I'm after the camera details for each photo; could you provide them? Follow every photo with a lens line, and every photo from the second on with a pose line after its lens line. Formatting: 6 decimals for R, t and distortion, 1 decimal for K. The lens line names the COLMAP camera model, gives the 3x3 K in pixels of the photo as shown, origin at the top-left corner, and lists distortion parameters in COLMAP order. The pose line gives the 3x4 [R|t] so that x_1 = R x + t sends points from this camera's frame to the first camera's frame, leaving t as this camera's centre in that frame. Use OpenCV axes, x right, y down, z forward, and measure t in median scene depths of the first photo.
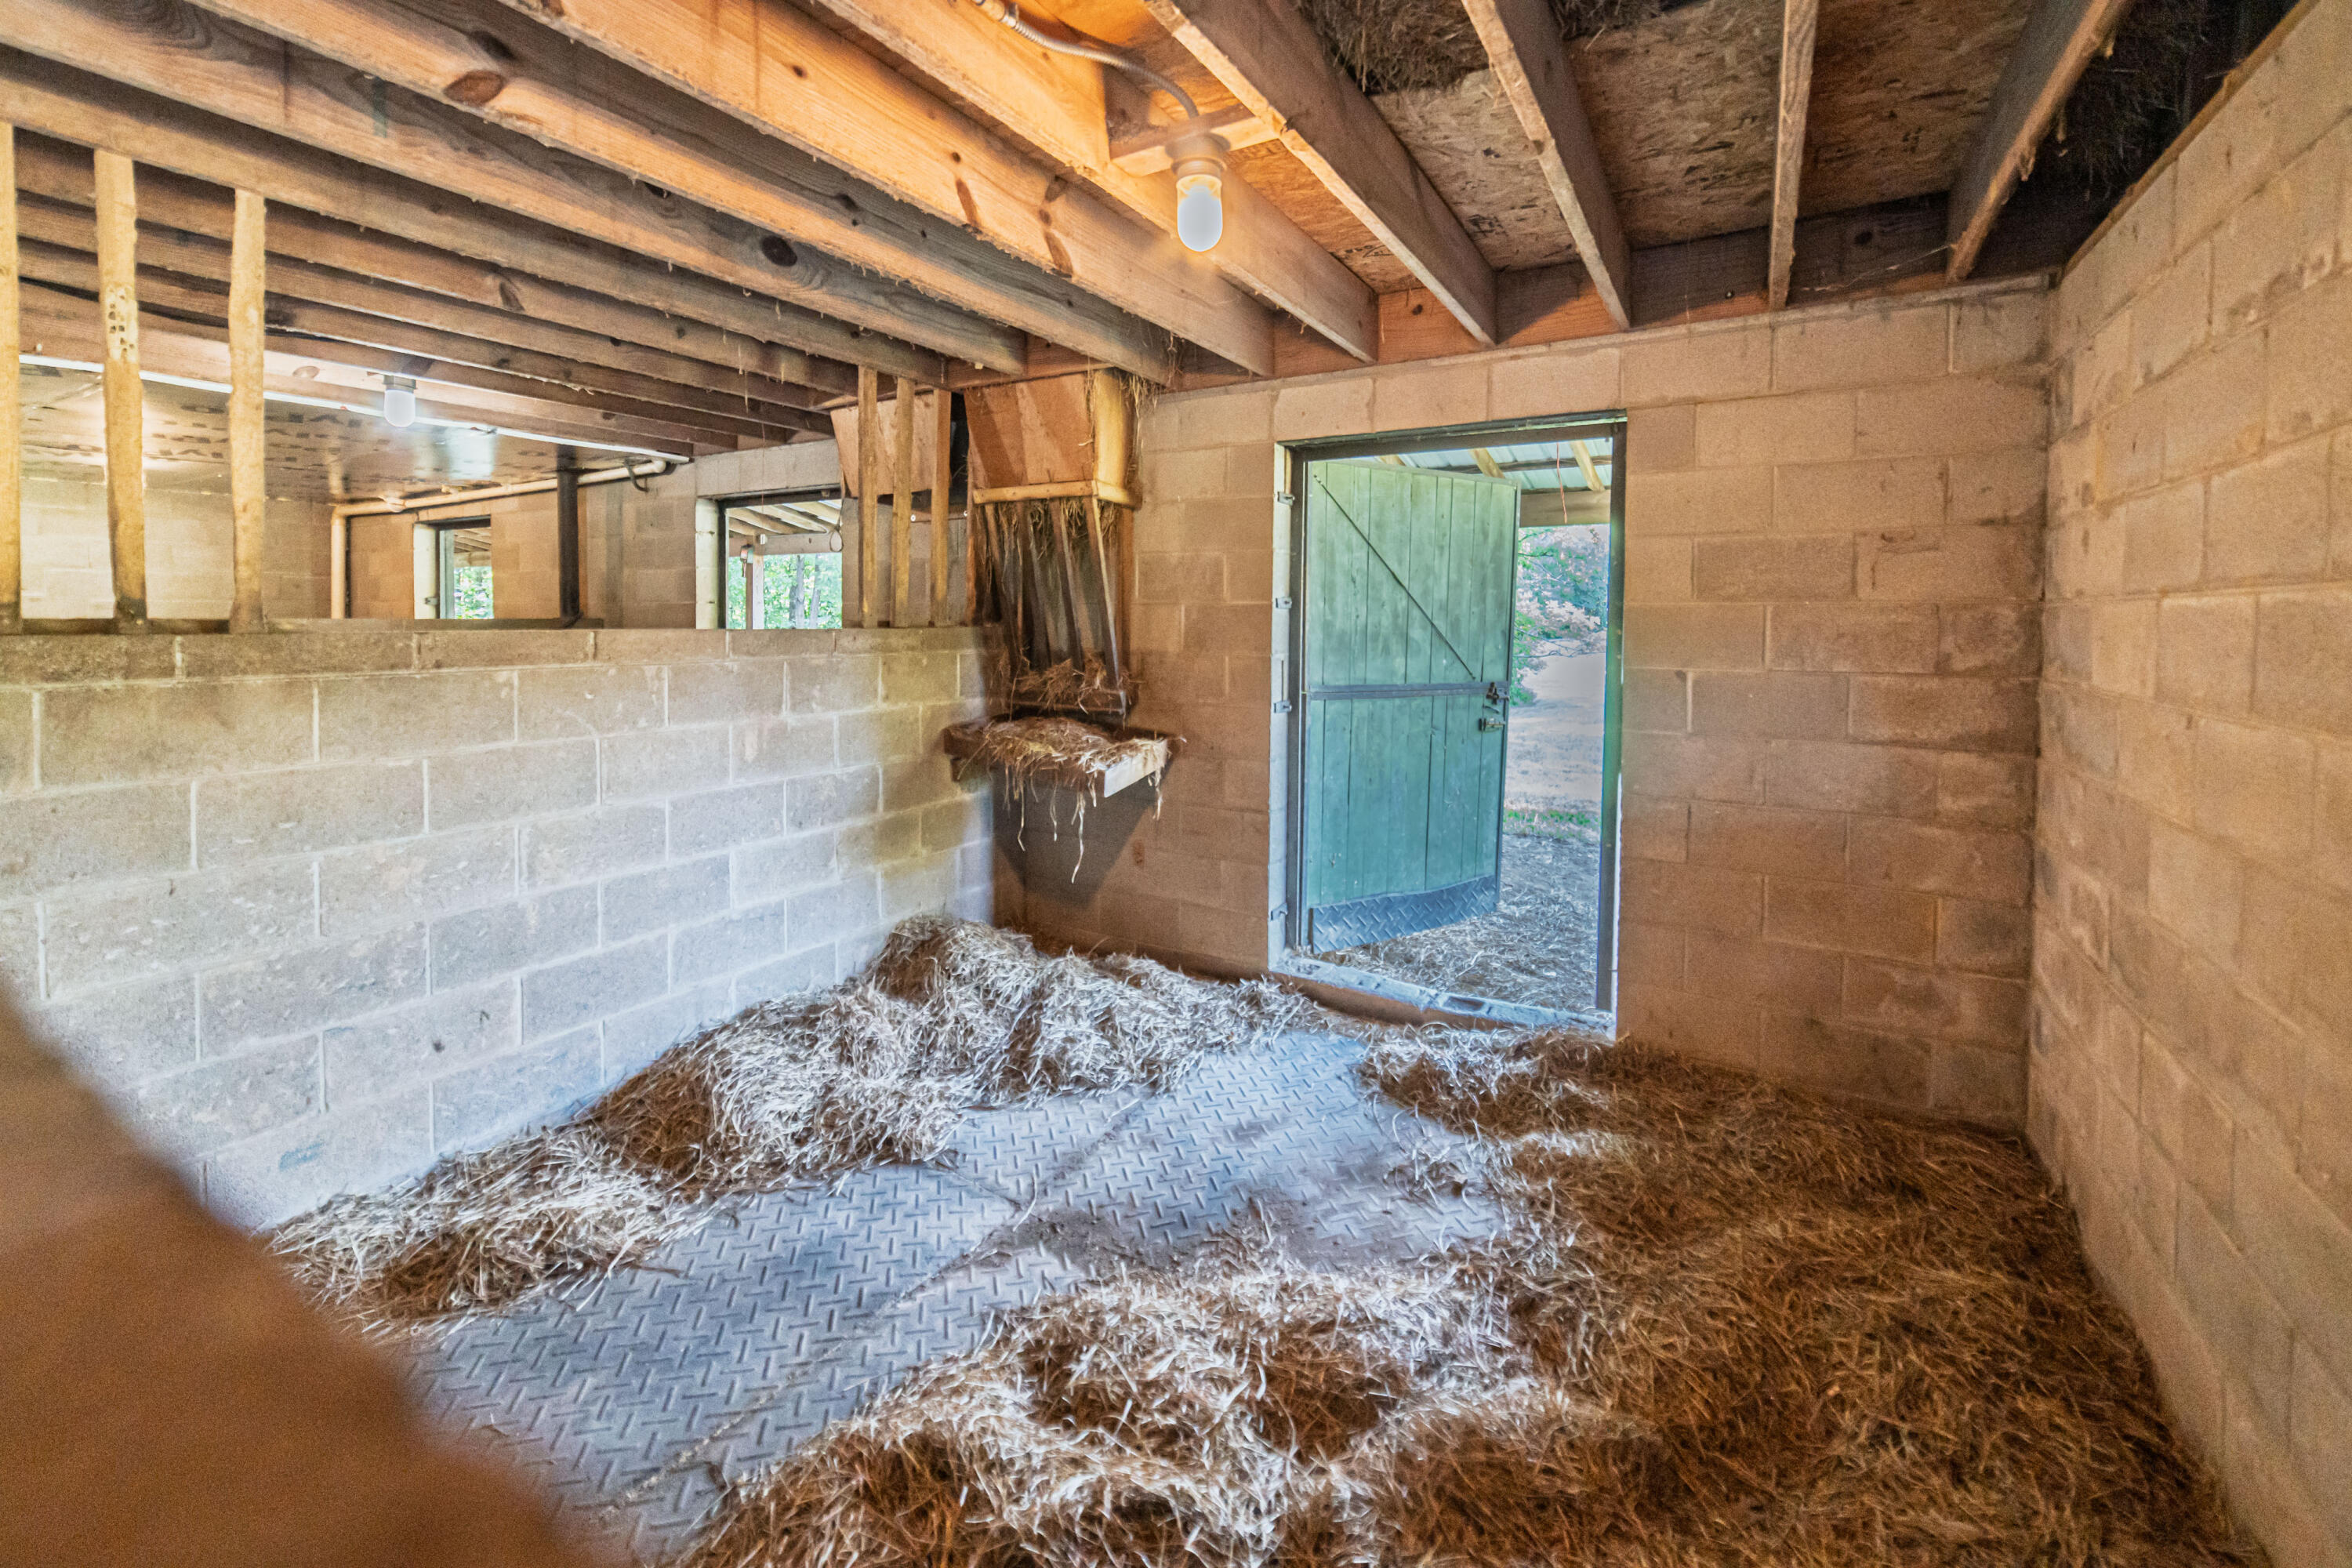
lens RADIAL K [[931.3, 0, 1177.5], [0, 931.3, 787.4], [0, 0, 1]] dist [0.000854, -0.000283]
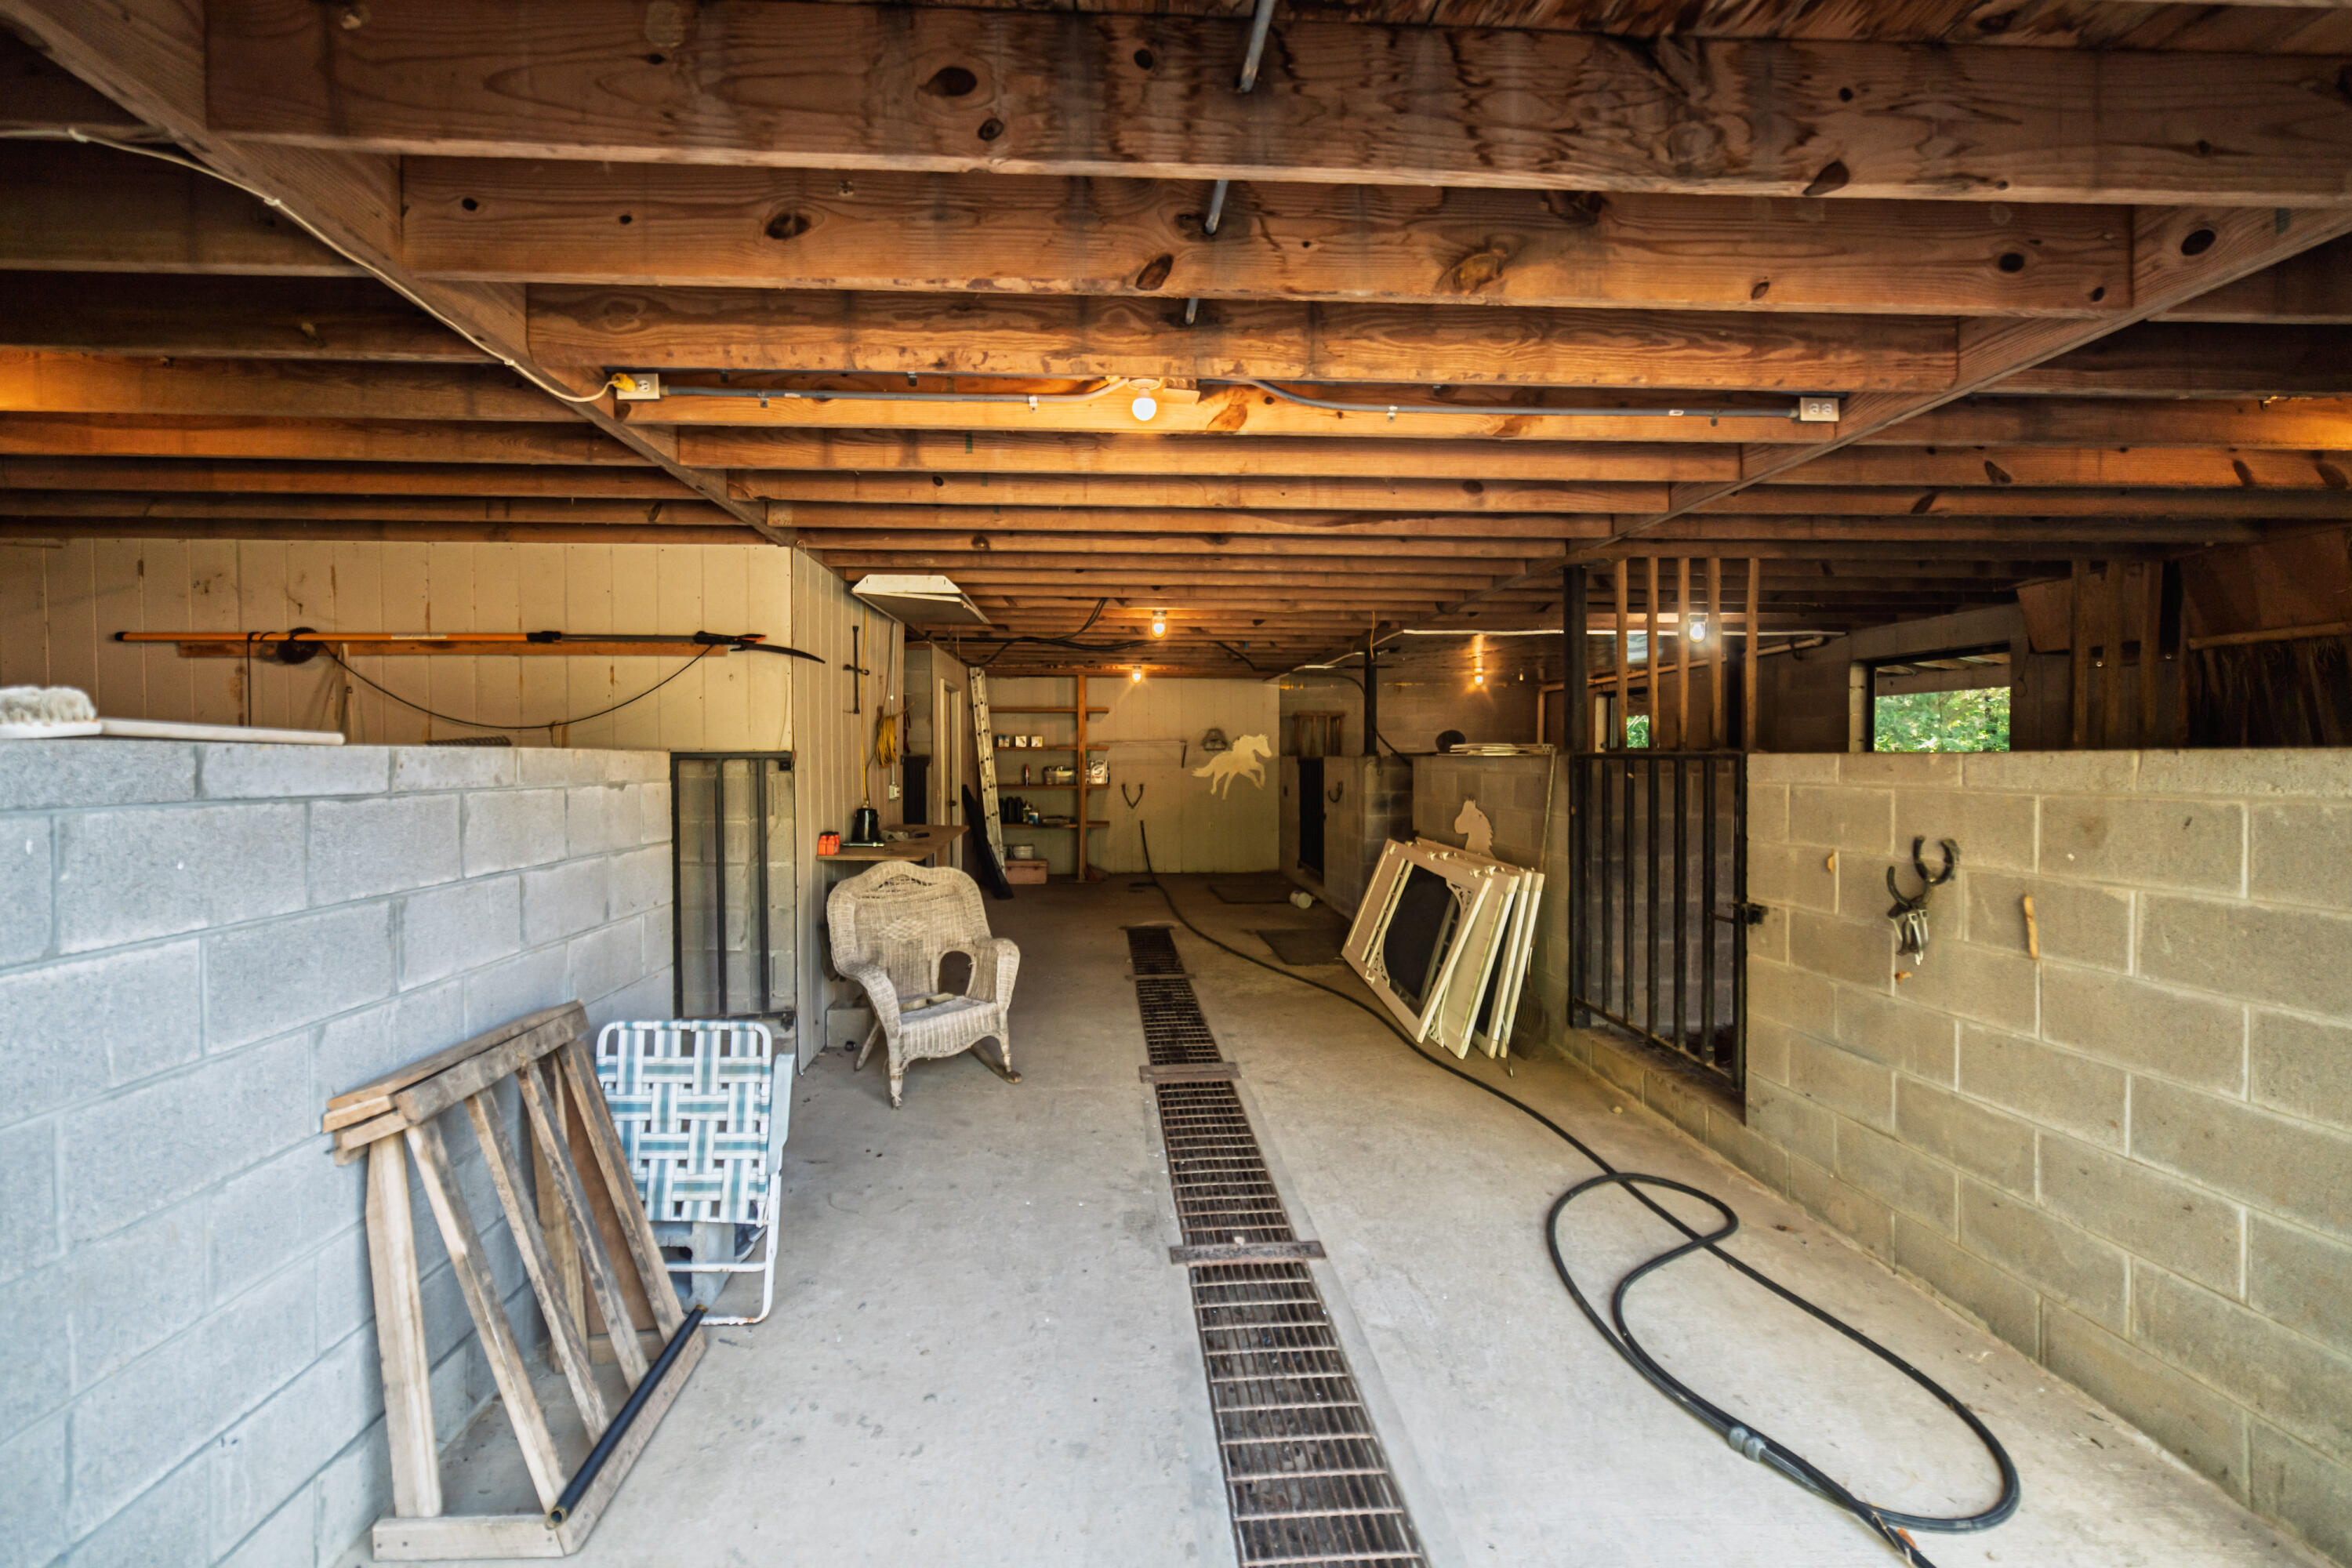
lens RADIAL K [[931.3, 0, 1162.5], [0, 931.3, 783.1], [0, 0, 1]] dist [0.000854, -0.000283]
pose [[0.564916, 0.009712, -0.825091, 0.023171], [-0.138456, 0.986869, -0.083180, 0.140224], [0.813449, 0.161229, 0.558843, -0.688817]]
